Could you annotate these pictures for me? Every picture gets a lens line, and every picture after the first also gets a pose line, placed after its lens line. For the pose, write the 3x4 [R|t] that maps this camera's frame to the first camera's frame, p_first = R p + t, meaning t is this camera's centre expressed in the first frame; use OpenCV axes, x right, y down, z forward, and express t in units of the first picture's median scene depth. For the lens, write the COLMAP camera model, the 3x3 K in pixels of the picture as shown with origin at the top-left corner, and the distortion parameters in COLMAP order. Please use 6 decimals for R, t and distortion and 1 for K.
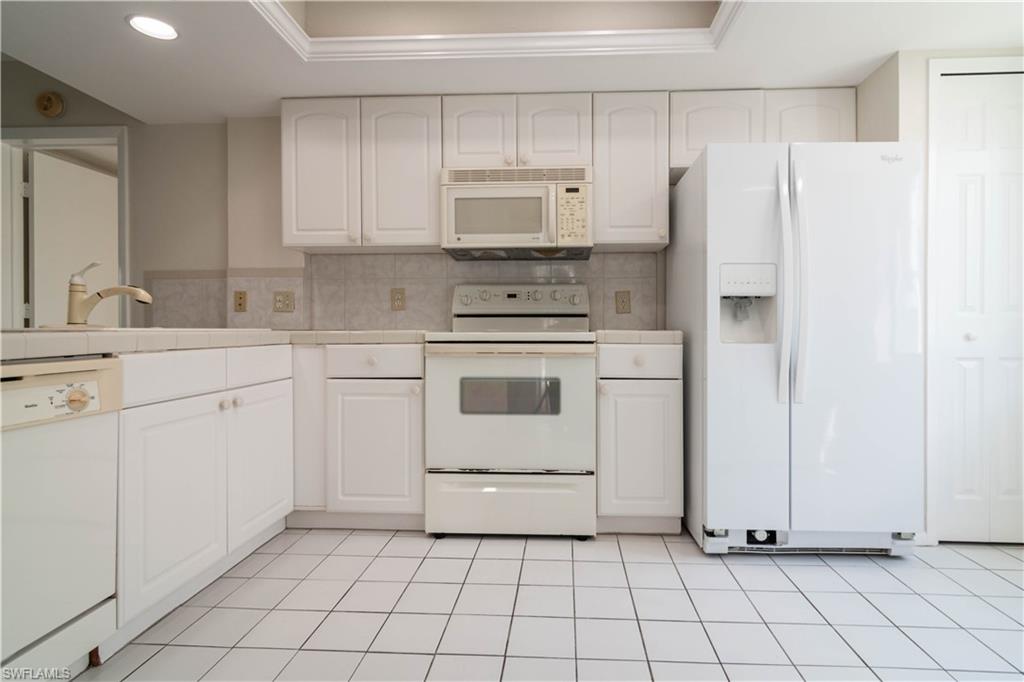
lens RADIAL K [[505.7, 0, 540.9], [0, 505.7, 335.2], [0, 0, 1]] dist [0.000140, 0.000484]
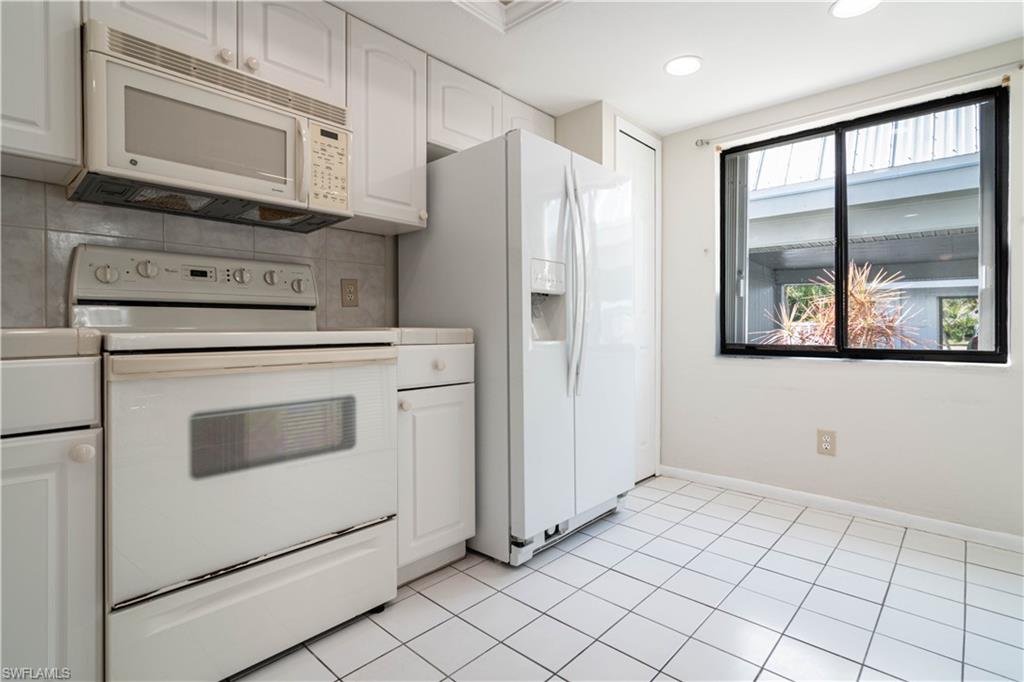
lens RADIAL K [[502.2, 0, 518.0], [0, 502.2, 330.3], [0, 0, 1]] dist [-0.000810, 0.000457]
pose [[0.636208, -0.005108, 0.771500, -0.321628], [0.007731, 0.999970, 0.000246, -0.004858], [-0.771479, 0.005808, 0.636229, 0.336397]]
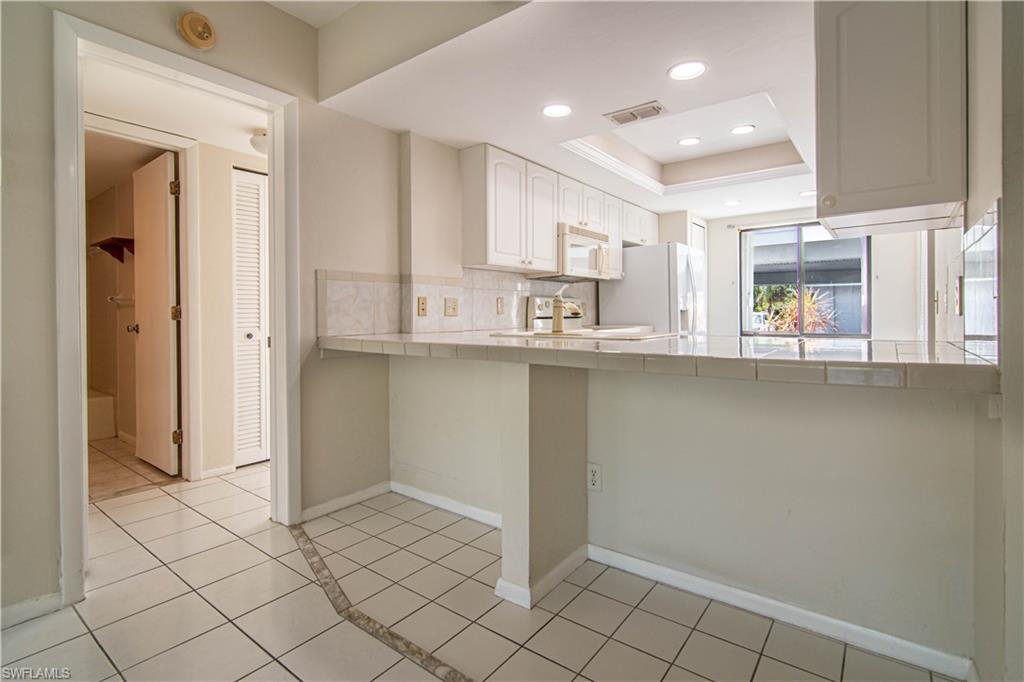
lens RADIAL K [[491.2, 0, 511.5], [0, 491.2, 317.8], [0, 0, 1]] dist [-0.001296, -0.000181]
pose [[0.578905, -0.009246, 0.815343, -1.522887], [0.015417, 0.999881, 0.000392, -0.046262], [-0.815249, 0.012344, 0.578979, 0.278111]]
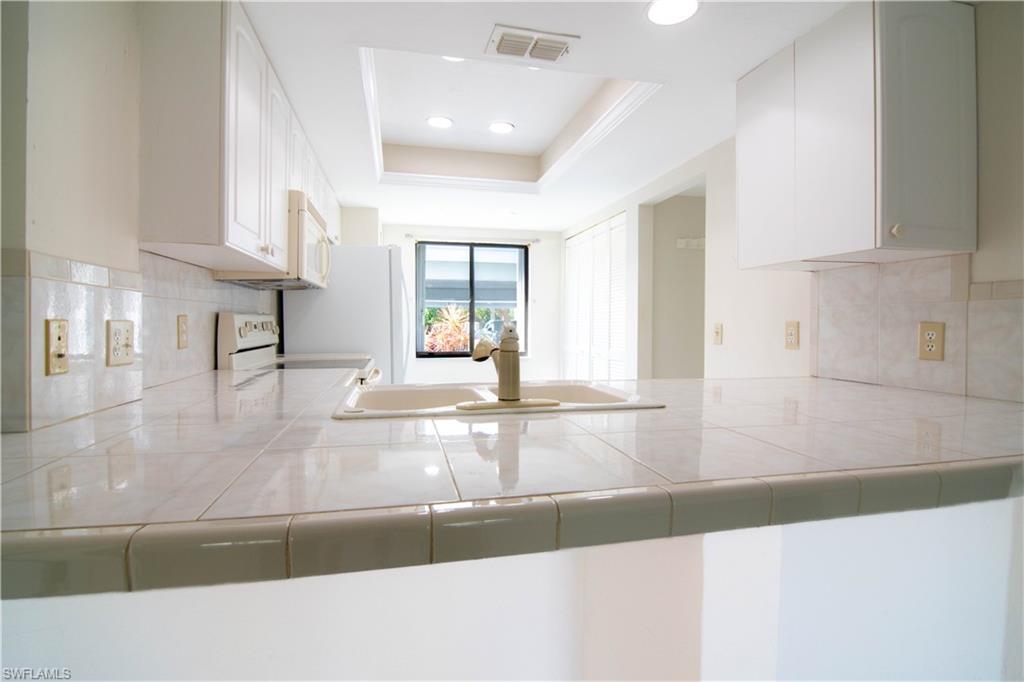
lens RADIAL K [[493.9, 0, 502.1], [0, 493.9, 332.4], [0, 0, 1]] dist [-0.001997, -0.000023]
pose [[-0.245399, -0.020493, 0.969206, -1.171706], [0.008337, 0.999695, 0.023248, -0.094986], [-0.969386, 0.013785, -0.245153, 0.880683]]
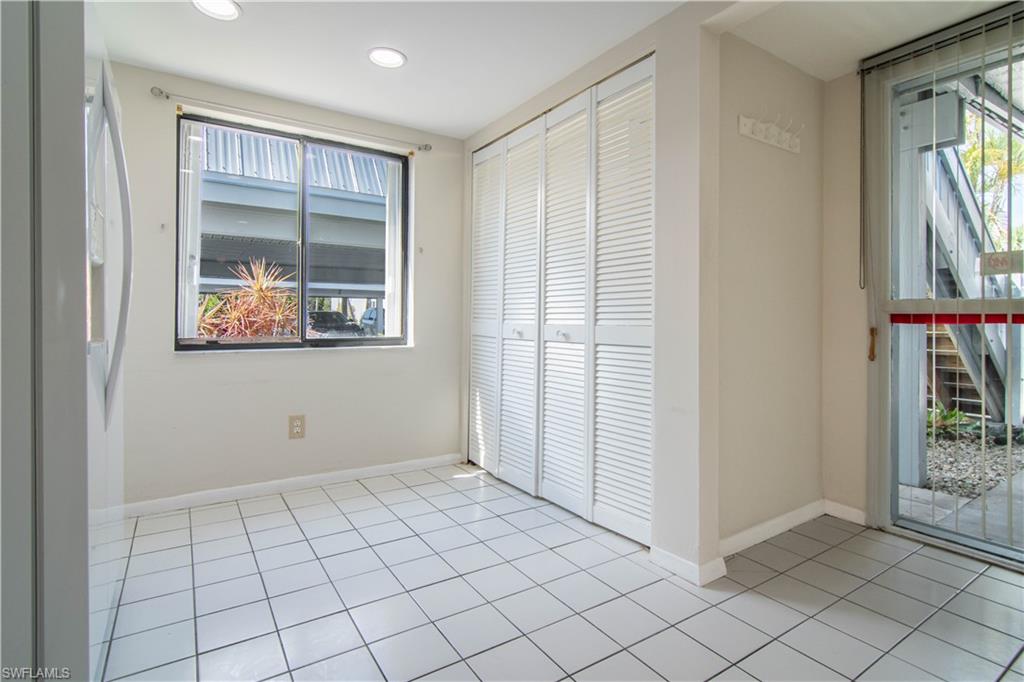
lens RADIAL K [[491.2, 0, 511.5], [0, 491.2, 317.8], [0, 0, 1]] dist [-0.001296, -0.000181]
pose [[-0.598587, 0.001613, 0.801056, -0.277522], [-0.000412, 0.999997, -0.002321, -0.007773], [-0.801058, -0.001720, -0.598585, 0.779057]]
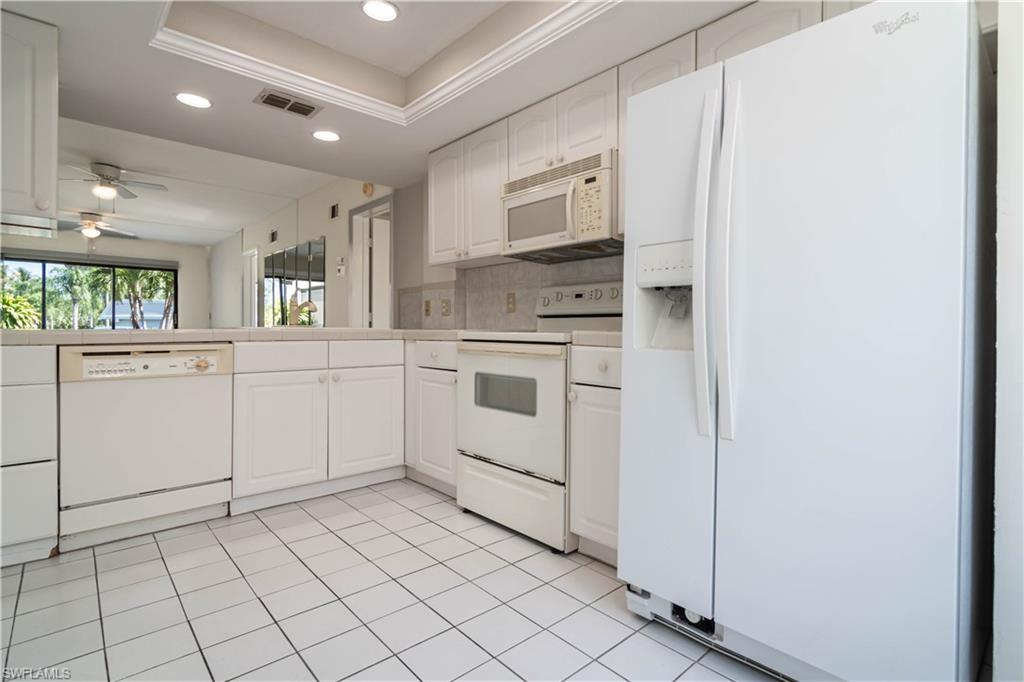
lens RADIAL K [[505.7, 0, 540.9], [0, 505.7, 335.2], [0, 0, 1]] dist [0.000140, 0.000484]
pose [[0.719779, 0.012738, -0.694087, 0.645833], [-0.014386, 0.999891, 0.003431, -0.003678], [0.694054, 0.007516, 0.719883, 0.269434]]
